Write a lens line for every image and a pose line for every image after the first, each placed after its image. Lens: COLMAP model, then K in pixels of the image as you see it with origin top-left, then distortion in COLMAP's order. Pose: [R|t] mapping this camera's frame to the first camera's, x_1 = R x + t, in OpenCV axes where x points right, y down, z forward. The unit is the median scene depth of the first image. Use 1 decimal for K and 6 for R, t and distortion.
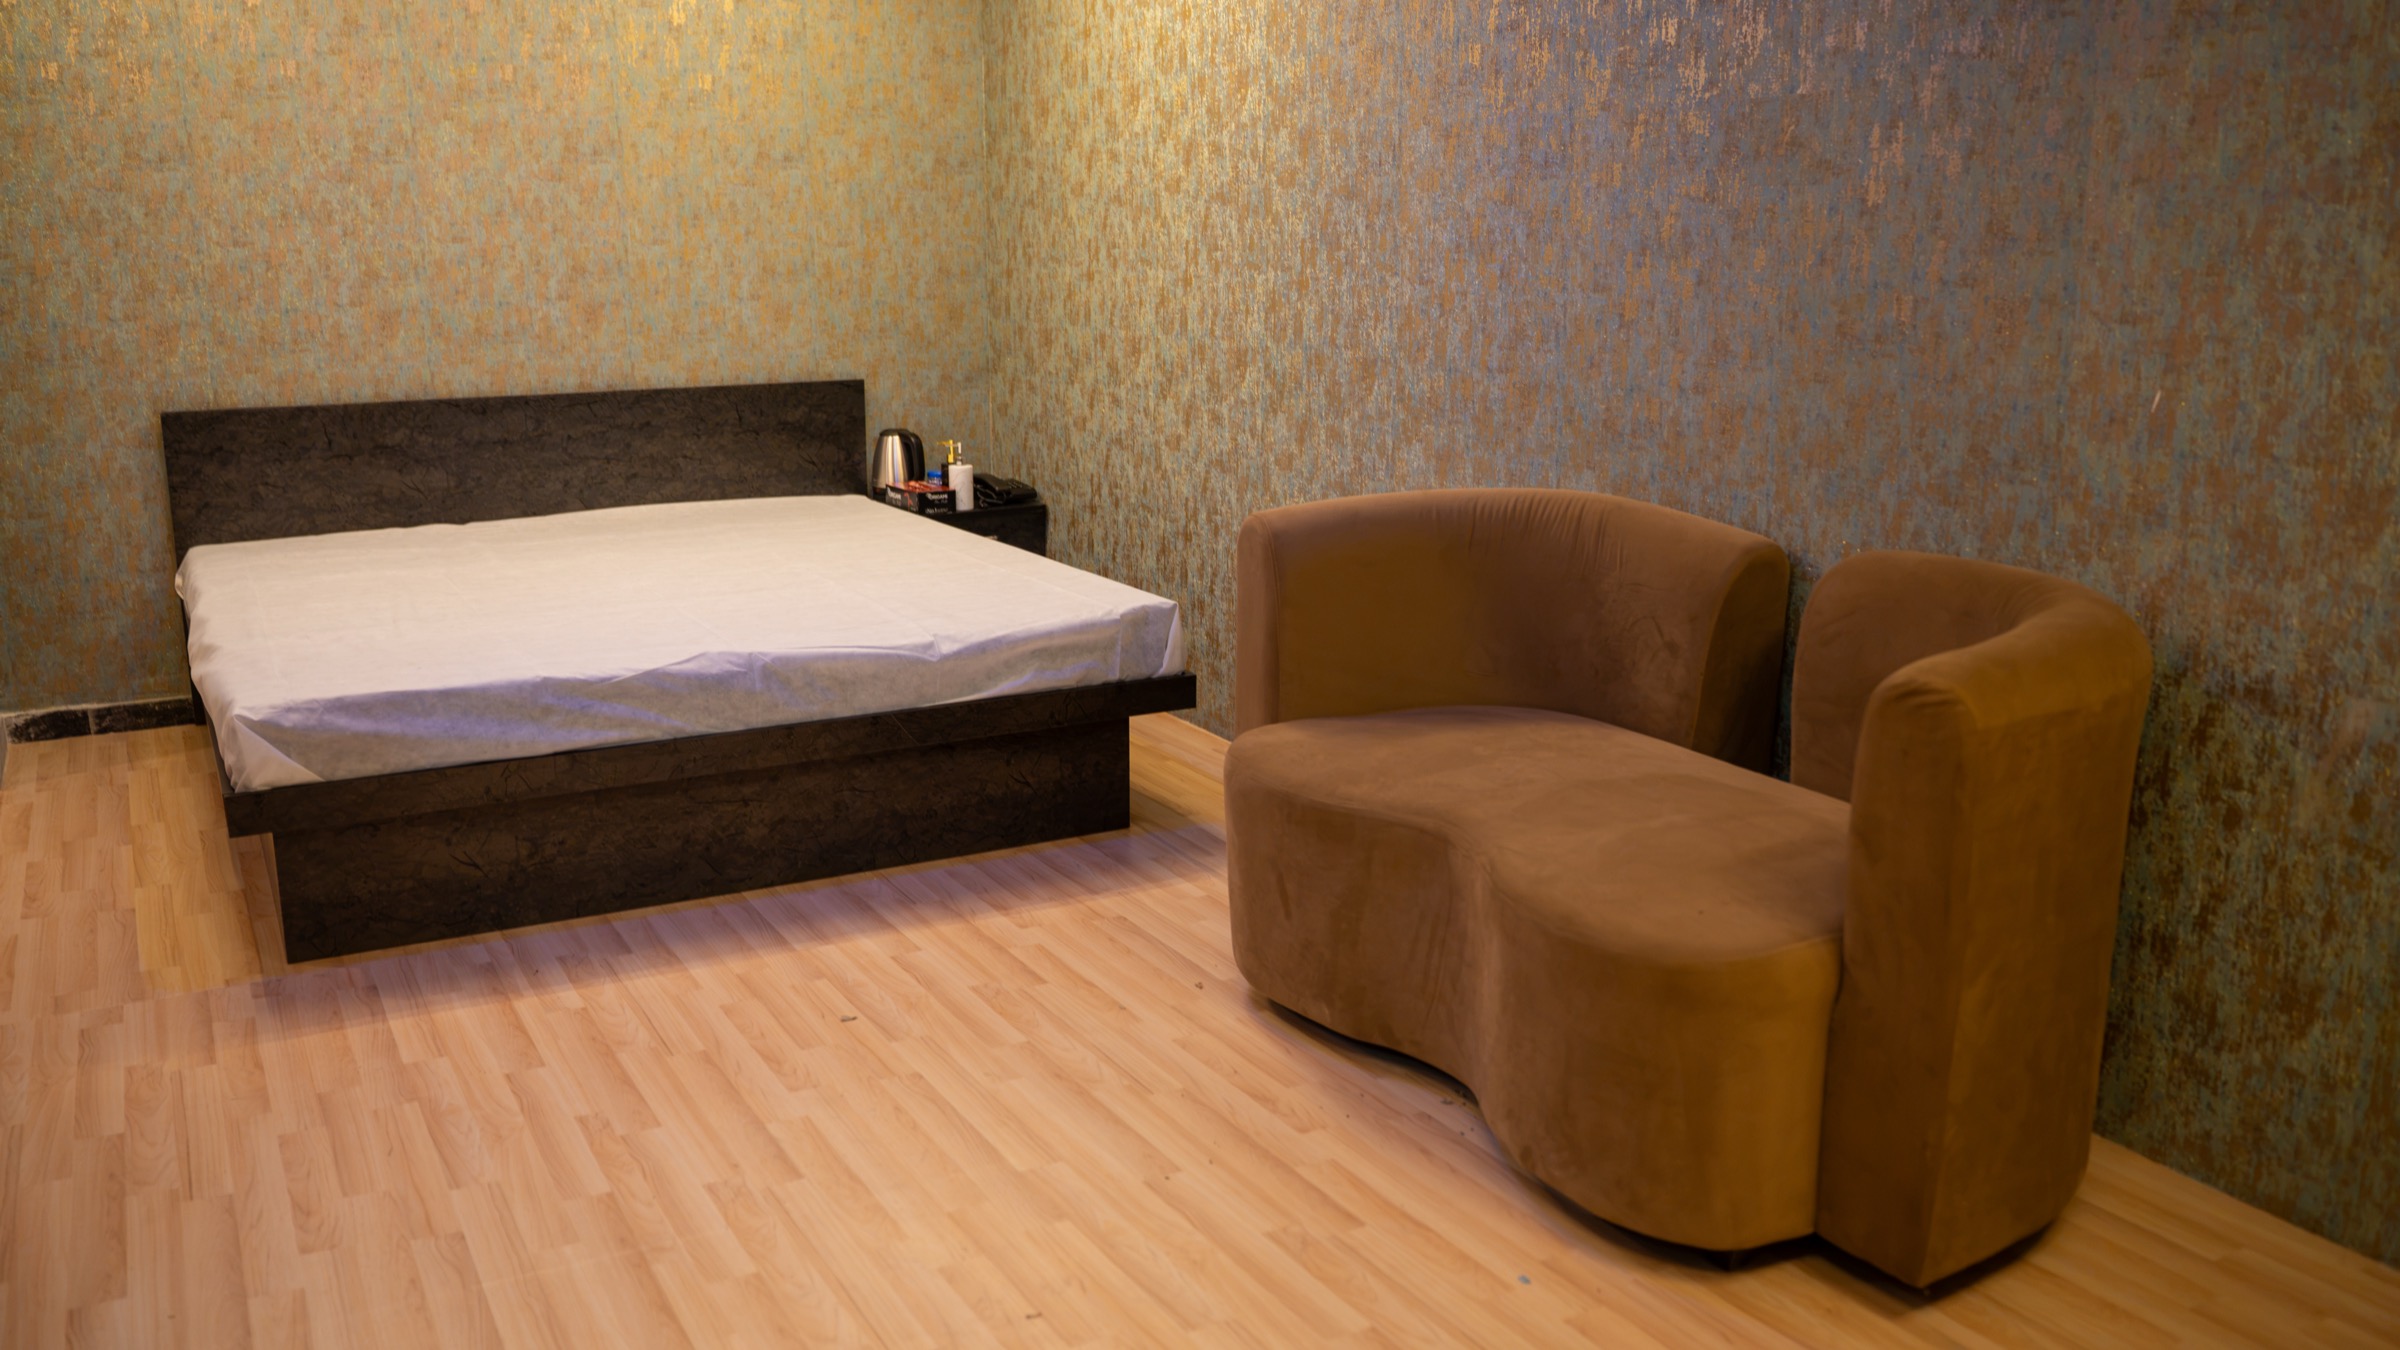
lens RADIAL K [[1946.4, 0, 1200.0], [0, 1946.4, 675.0], [0, 0, 1]] dist [-0.104545, 0.082647]
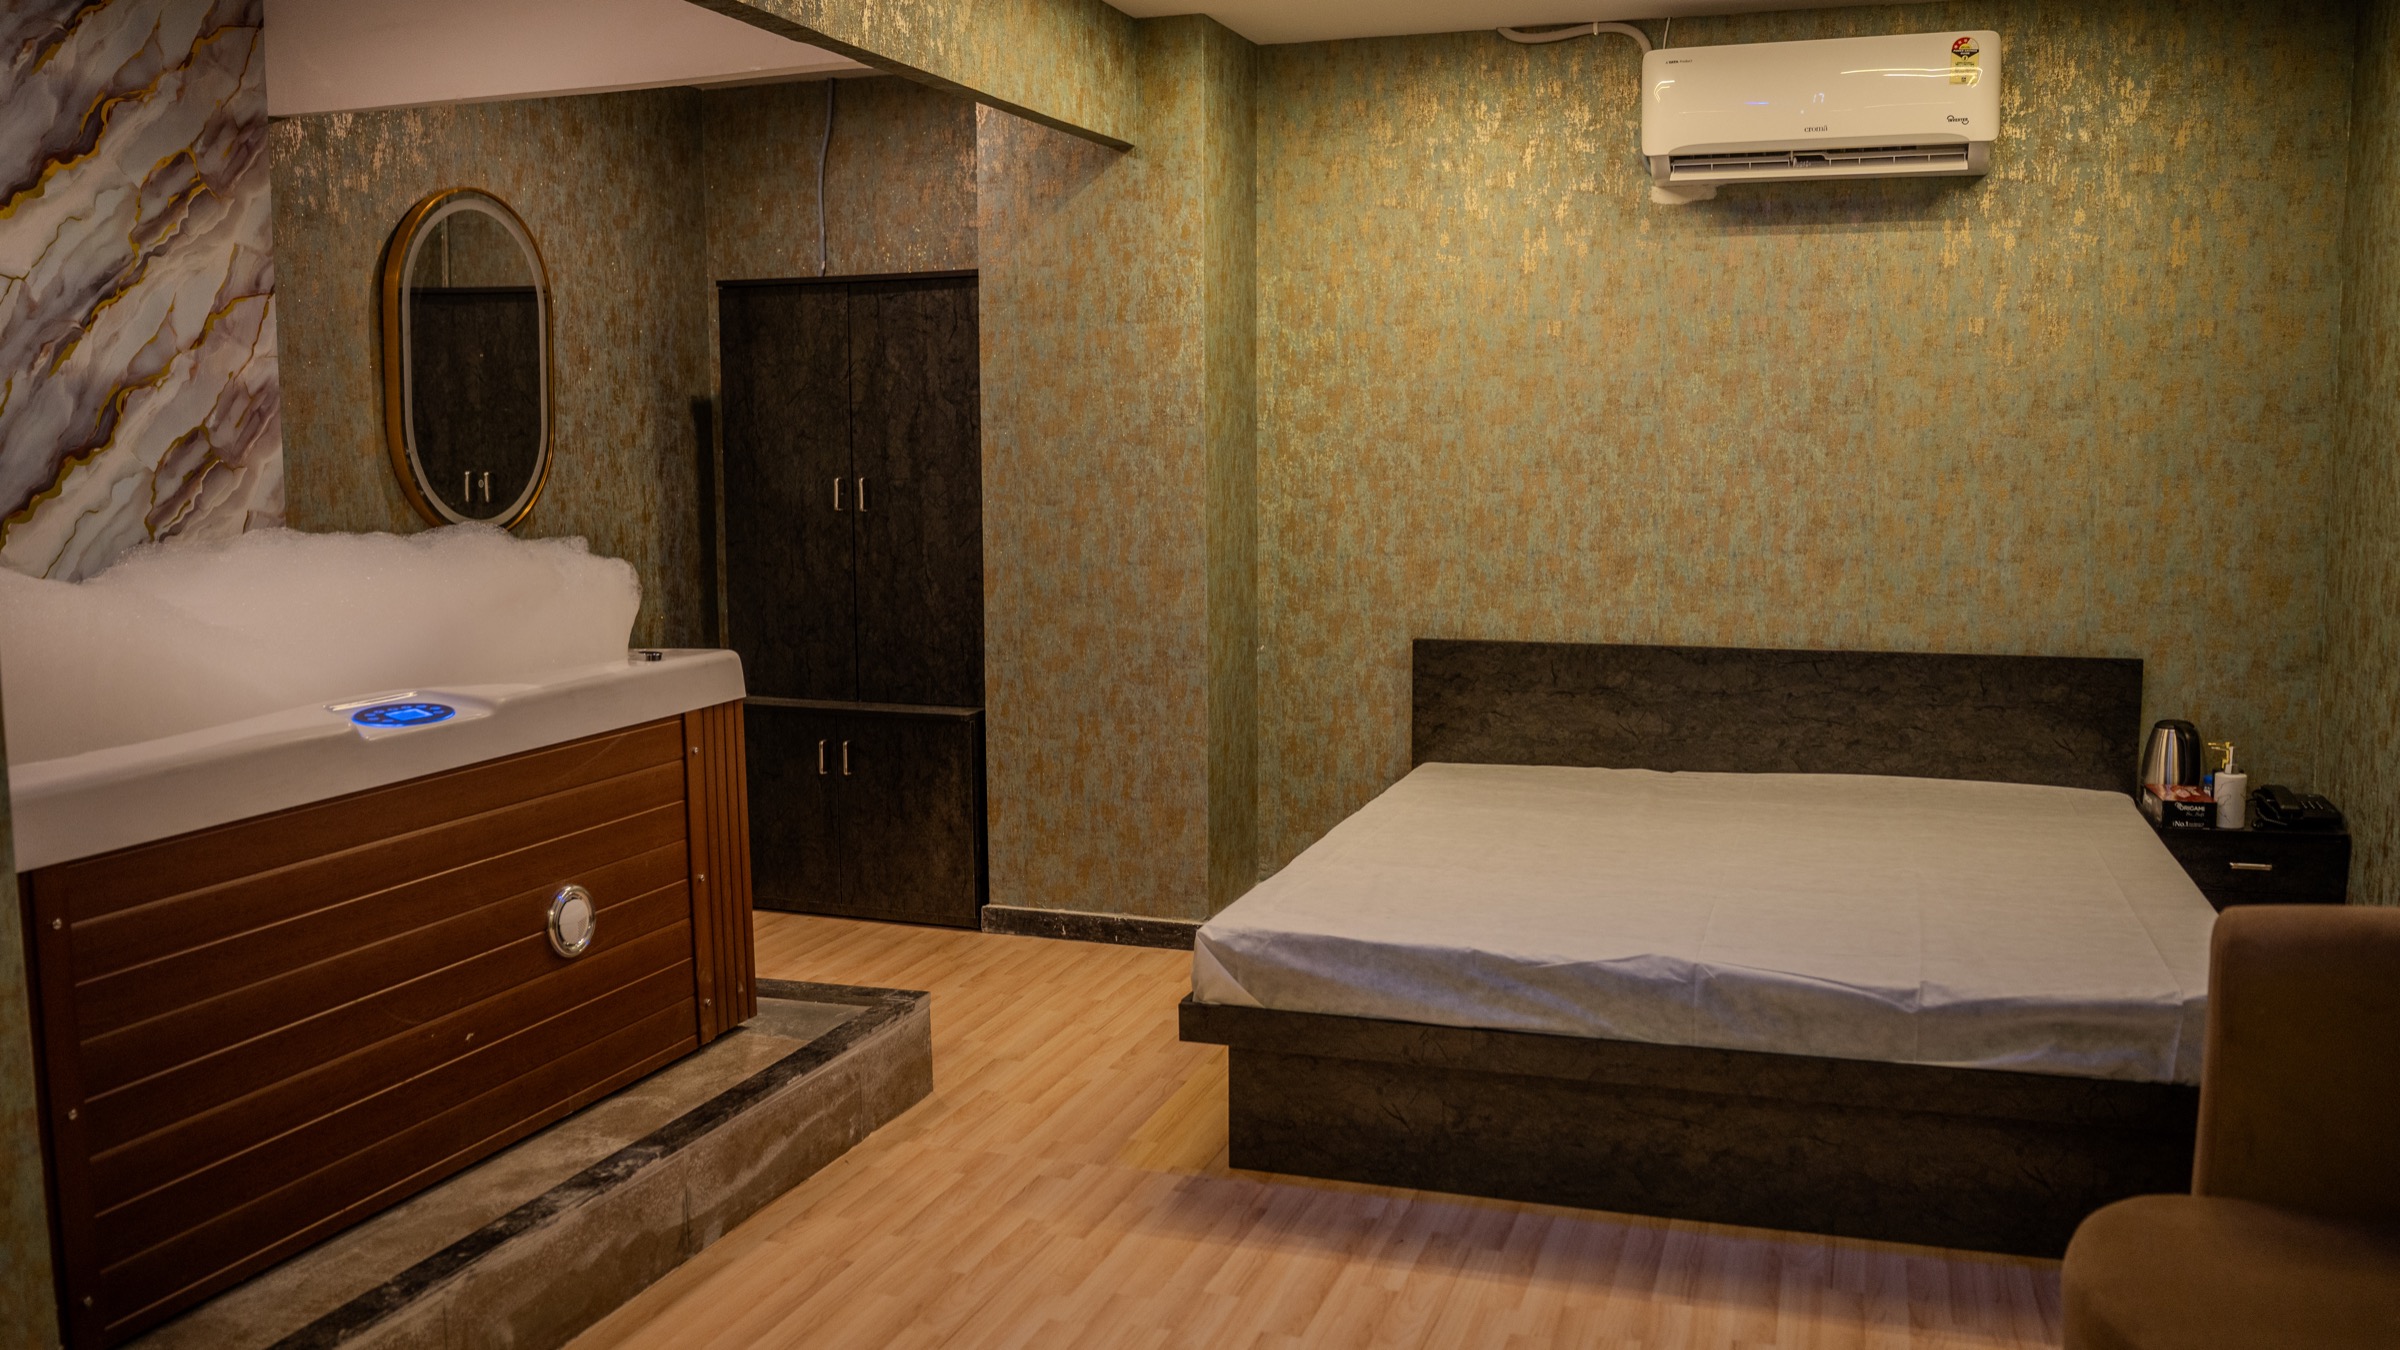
lens RADIAL K [[1969.9, 0, 1200.0], [0, 1969.9, 675.0], [0, 0, 1]] dist [-0.105329, 0.084624]
pose [[0.665212, 0.084424, -0.741866, 0.212448], [-0.162261, 0.986187, -0.033267, -0.057507], [0.728810, 0.142505, 0.669722, 0.143110]]
